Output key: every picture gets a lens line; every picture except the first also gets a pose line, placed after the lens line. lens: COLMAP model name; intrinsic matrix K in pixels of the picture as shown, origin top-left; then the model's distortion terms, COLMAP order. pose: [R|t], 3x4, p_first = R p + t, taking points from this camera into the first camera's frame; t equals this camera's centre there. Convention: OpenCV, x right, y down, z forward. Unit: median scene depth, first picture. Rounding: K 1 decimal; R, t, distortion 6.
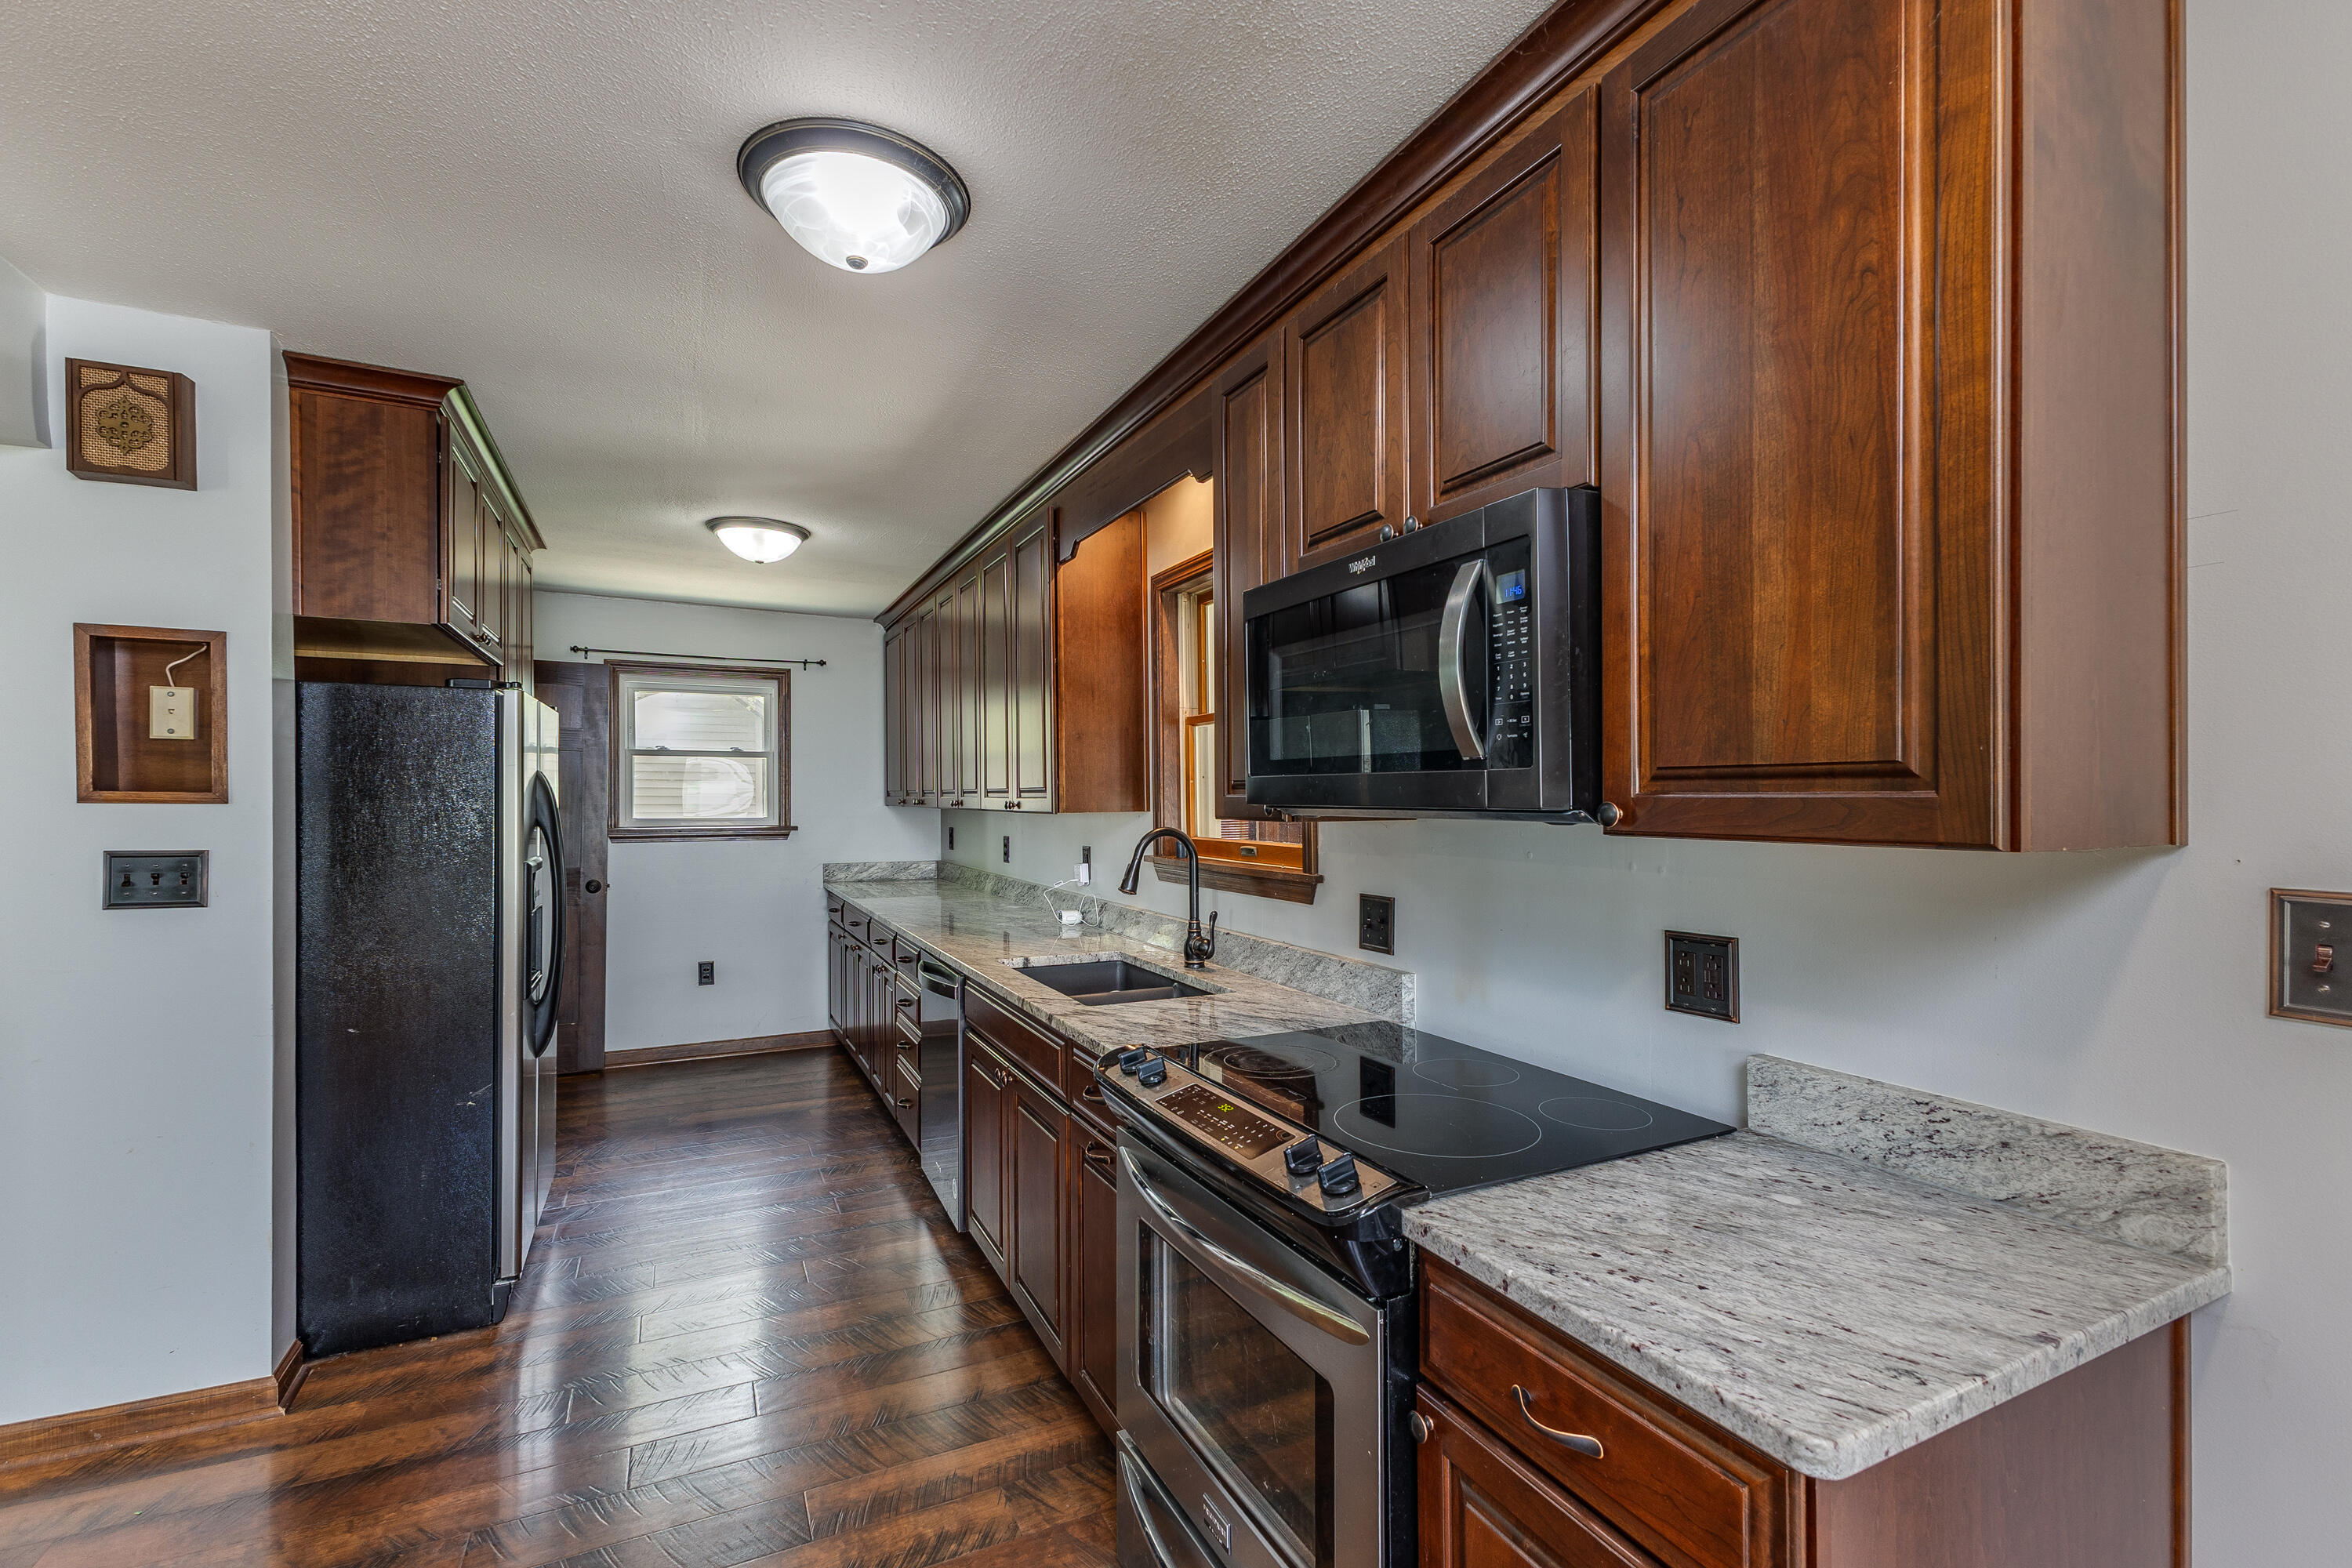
lens RADIAL K [[1018.2, 0, 1165.7], [0, 1018.2, 788.6], [0, 0, 1]] dist [0.002136, 0.000134]
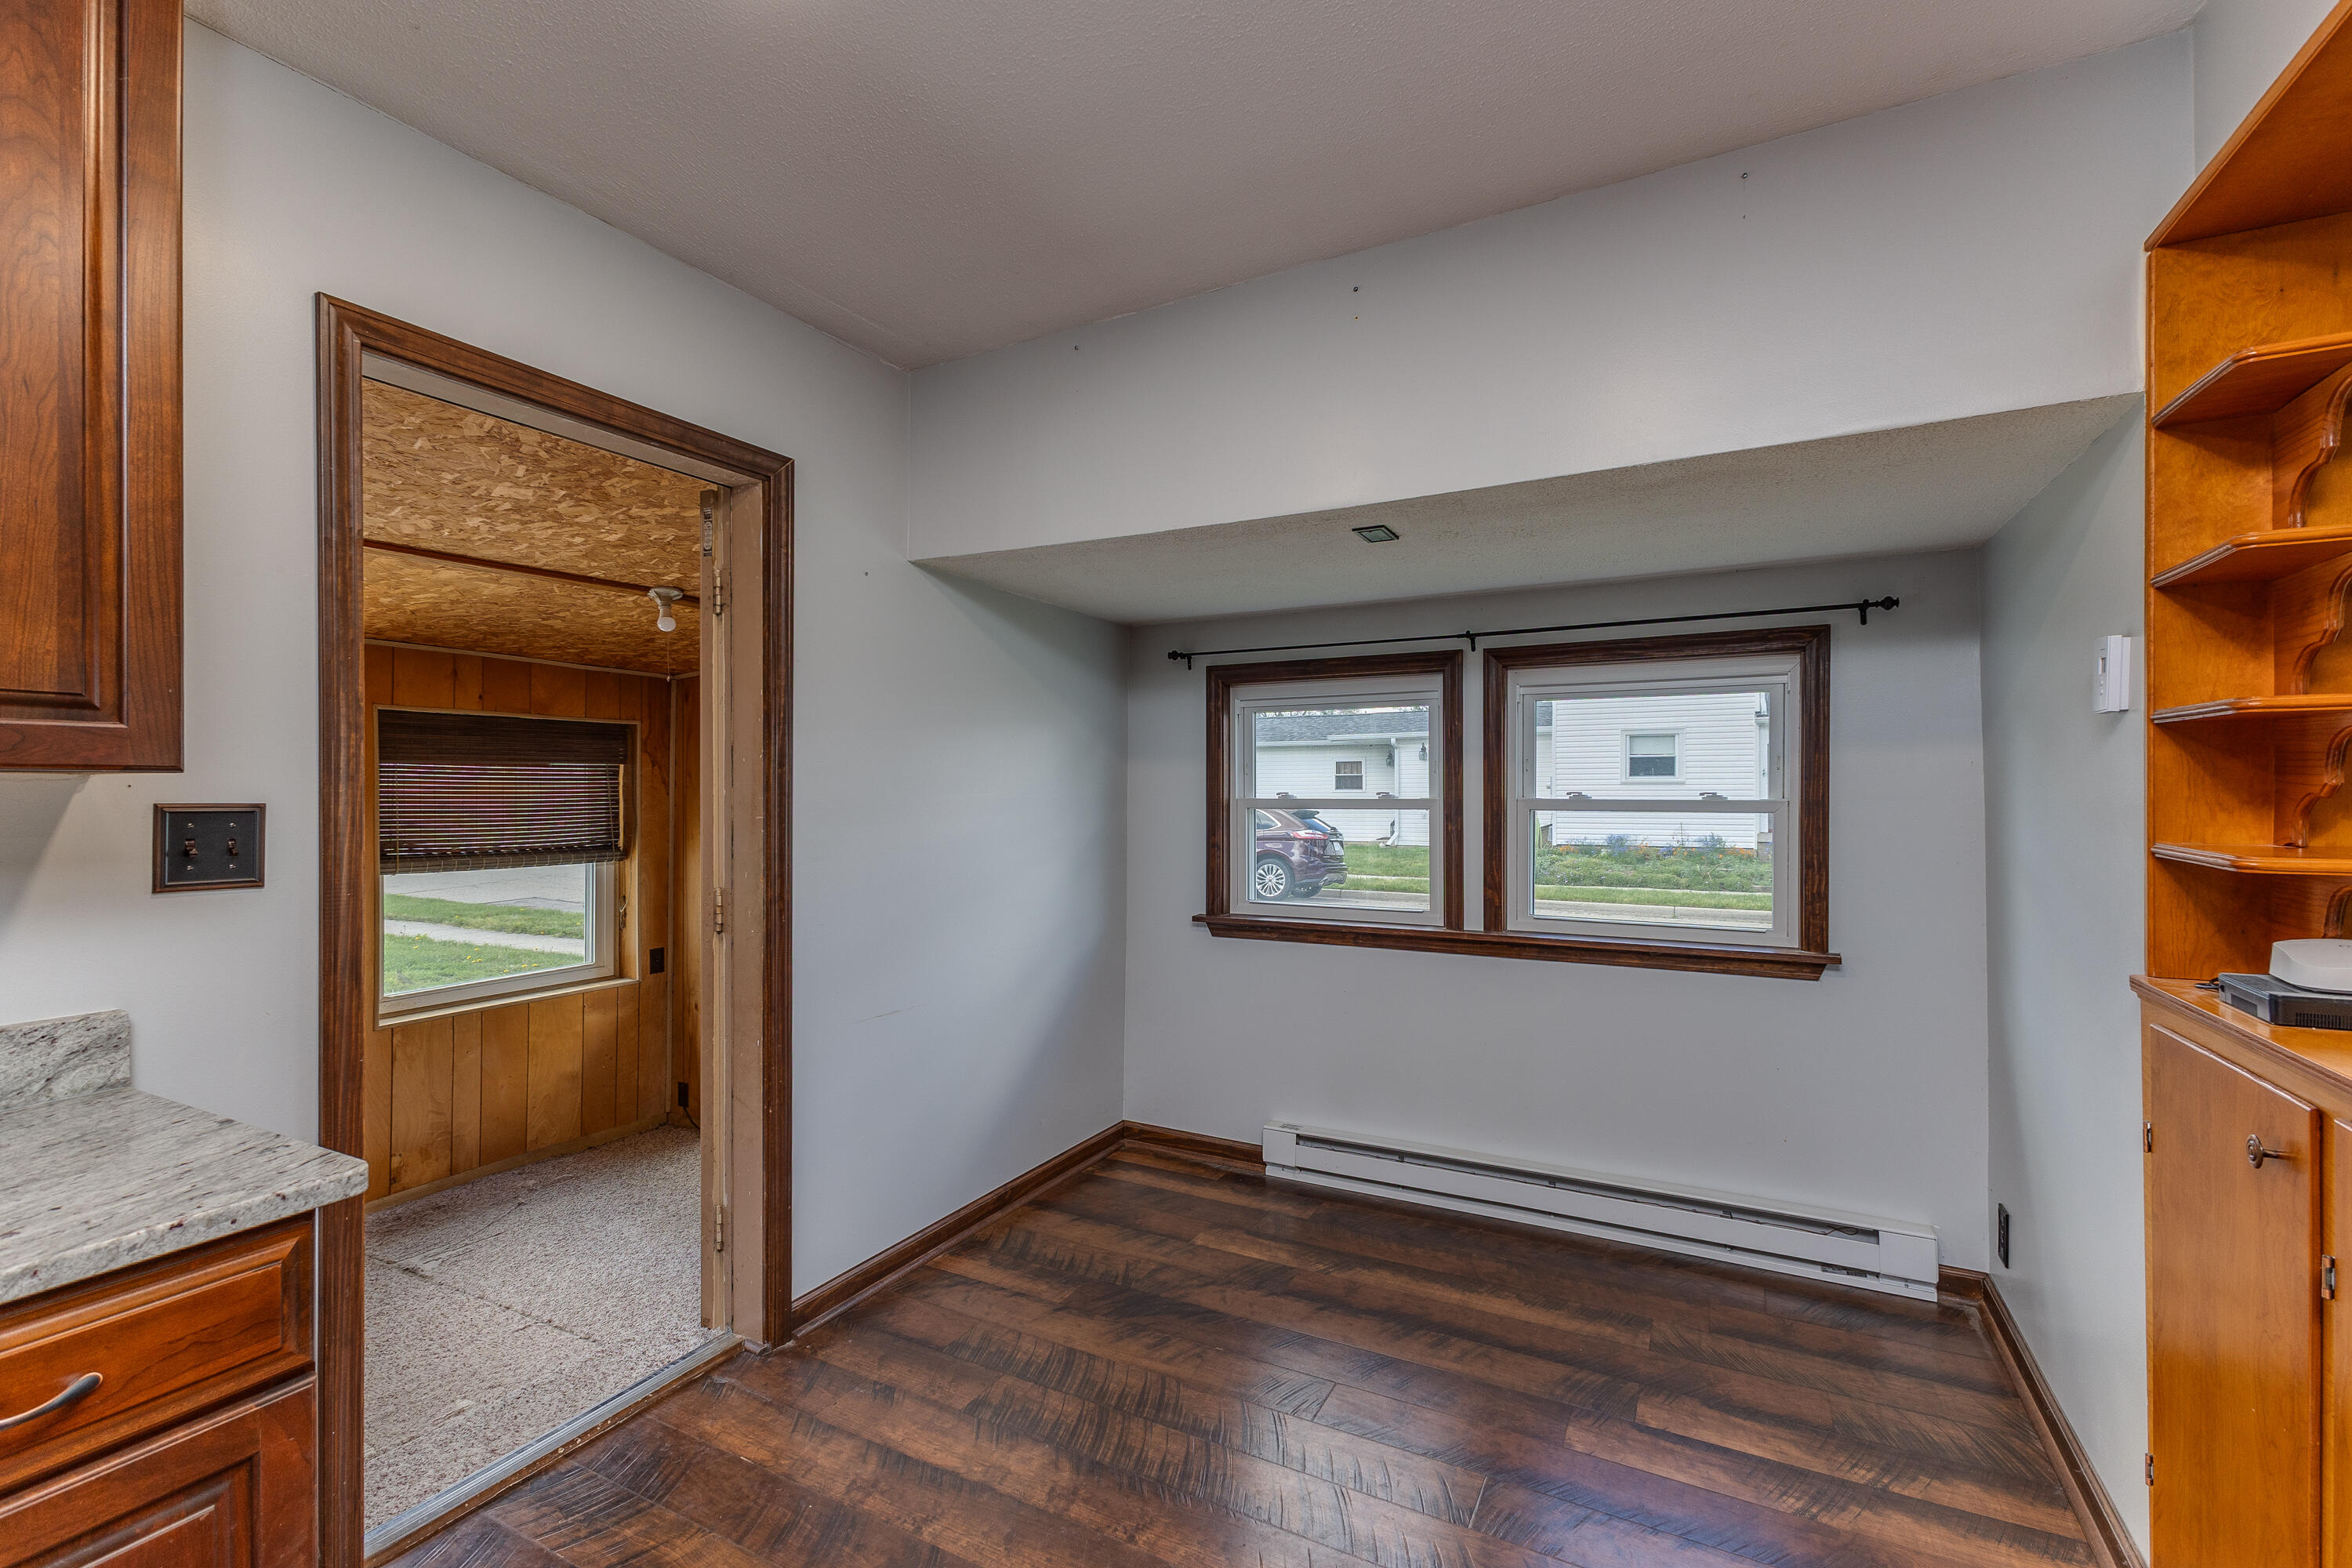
lens RADIAL K [[1018.2, 0, 1165.7], [0, 1018.2, 788.6], [0, 0, 1]] dist [0.002136, 0.000134]
pose [[-0.583480, 0.001816, 0.812126, -0.899149], [-0.001247, 0.999994, -0.003132, 0.079611], [-0.812127, -0.002841, -0.583474, 0.689563]]
